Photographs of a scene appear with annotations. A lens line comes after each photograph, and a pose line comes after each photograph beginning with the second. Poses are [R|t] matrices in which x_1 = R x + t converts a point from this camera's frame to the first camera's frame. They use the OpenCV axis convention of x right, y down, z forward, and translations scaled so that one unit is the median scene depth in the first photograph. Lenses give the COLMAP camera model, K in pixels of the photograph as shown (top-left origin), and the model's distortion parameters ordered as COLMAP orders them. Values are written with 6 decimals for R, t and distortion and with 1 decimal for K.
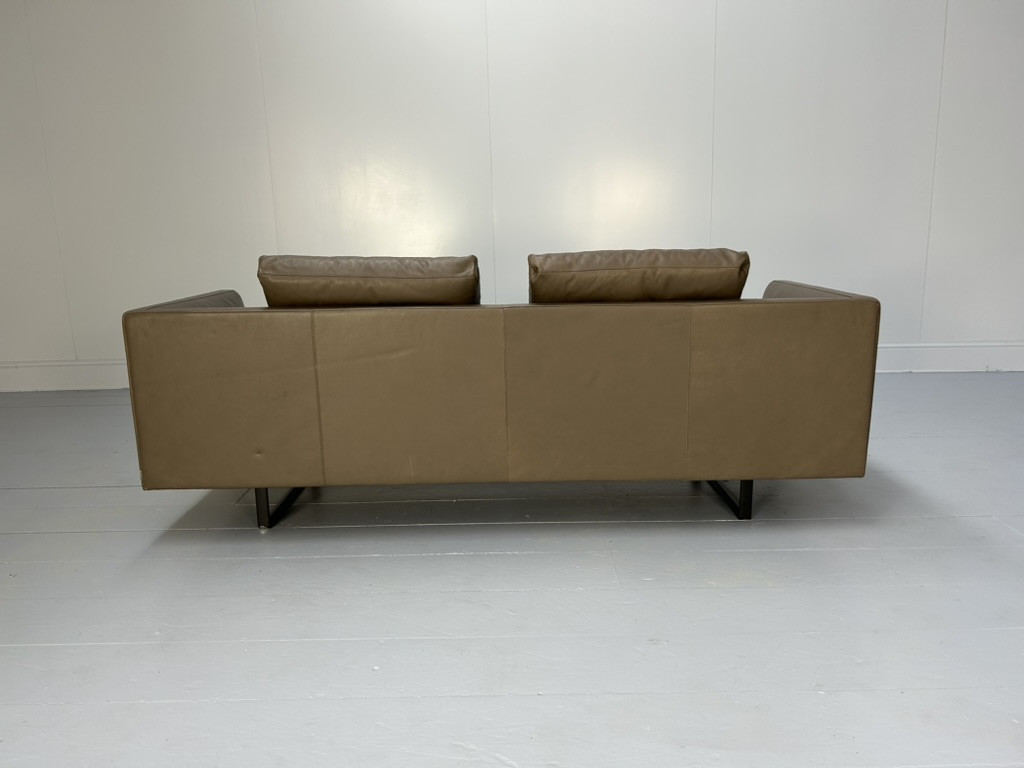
lens RADIAL K [[777.1, 0, 505.5], [0, 777.1, 387.1], [0, 0, 1]] dist [0.063226, -0.069808]
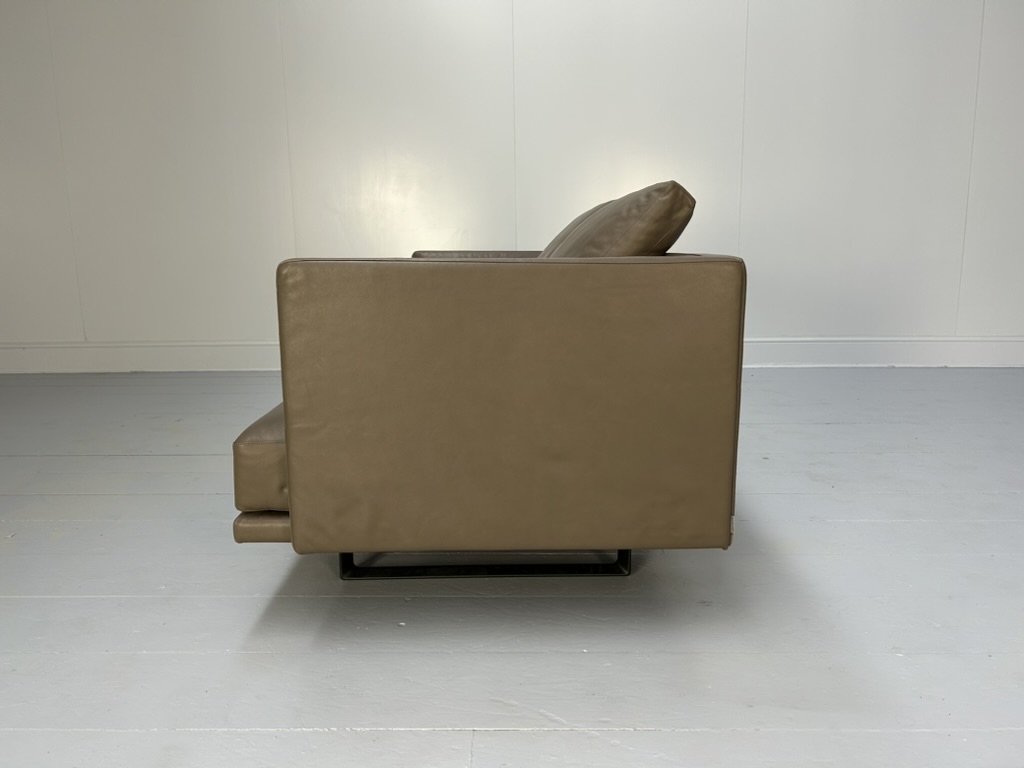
lens RADIAL K [[777.1, 0, 509.5], [0, 777.1, 387.1], [0, 0, 1]] dist [0.063226, -0.069808]
pose [[0.999862, 0.015673, -0.005458, -0.042604], [-0.015806, 0.999555, -0.025296, 0.111230], [0.005059, 0.025379, 0.999665, 0.091652]]
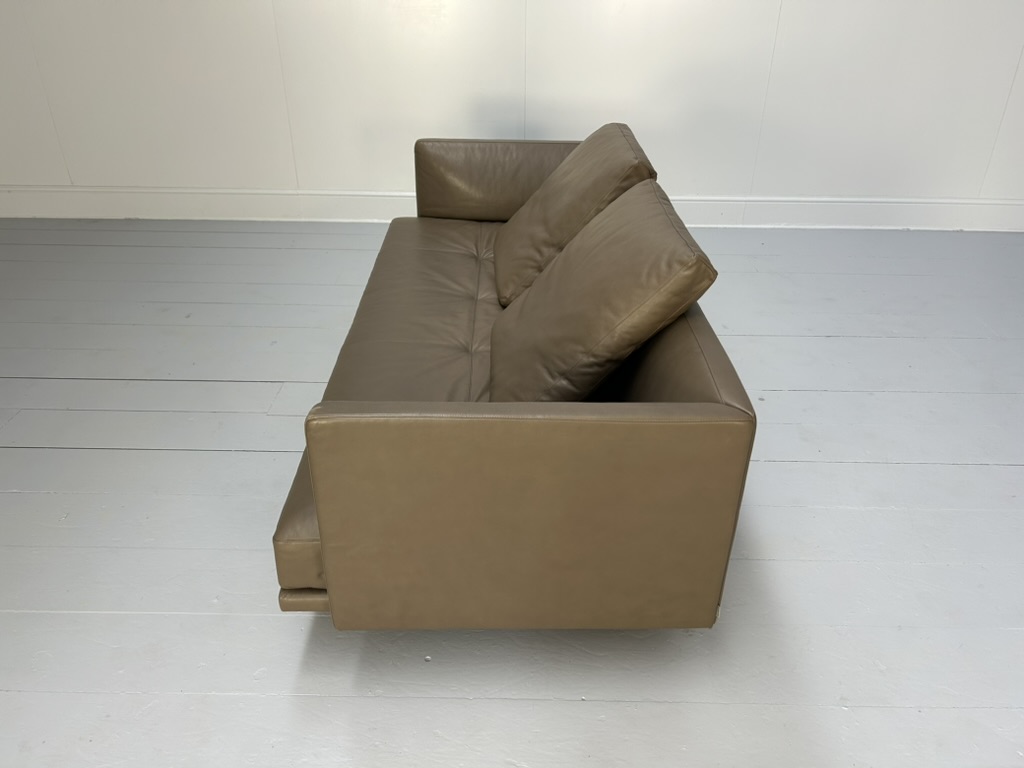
lens RADIAL K [[777.1, 0, 511.3], [0, 777.1, 393.4], [0, 0, 1]] dist [0.063226, -0.069808]
pose [[0.999483, 0.031014, 0.008467, -0.077049], [-0.032089, 0.946164, 0.322093, -0.348831], [0.001978, -0.322198, 0.946670, 0.115669]]
